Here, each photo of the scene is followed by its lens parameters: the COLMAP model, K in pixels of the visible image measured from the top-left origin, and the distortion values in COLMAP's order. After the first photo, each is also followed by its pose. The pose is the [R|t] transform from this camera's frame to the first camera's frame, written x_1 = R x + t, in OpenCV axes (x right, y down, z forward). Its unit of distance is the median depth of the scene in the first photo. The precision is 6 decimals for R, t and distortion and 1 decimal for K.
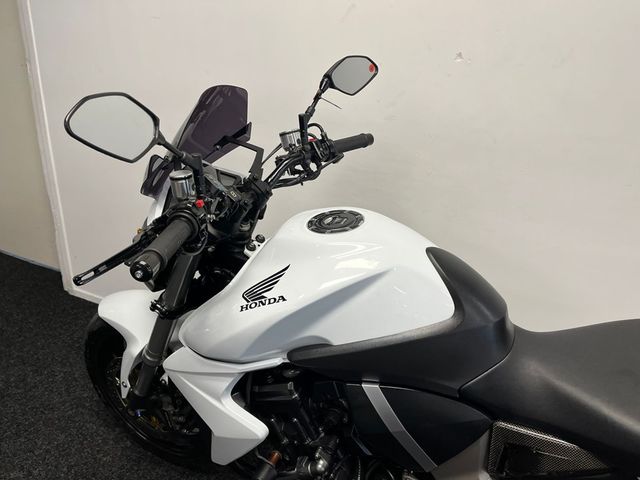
lens RADIAL K [[480.5, 0, 319.7], [0, 480.5, 239.8], [0, 0, 1]] dist [0.071404, -0.097334]
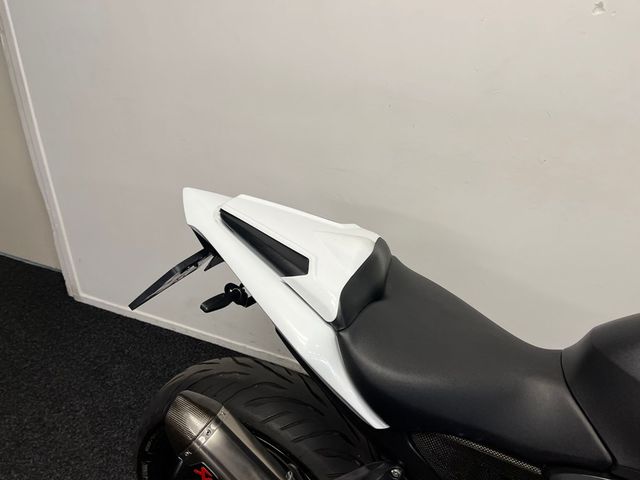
lens RADIAL K [[480.5, 0, 316.0], [0, 480.5, 237.9], [0, 0, 1]] dist [0.071404, -0.097334]
pose [[0.998461, -0.052030, 0.019211, -0.116338], [0.049767, 0.993356, 0.103763, -0.085535], [-0.024482, -0.102647, 0.994417, 0.162702]]
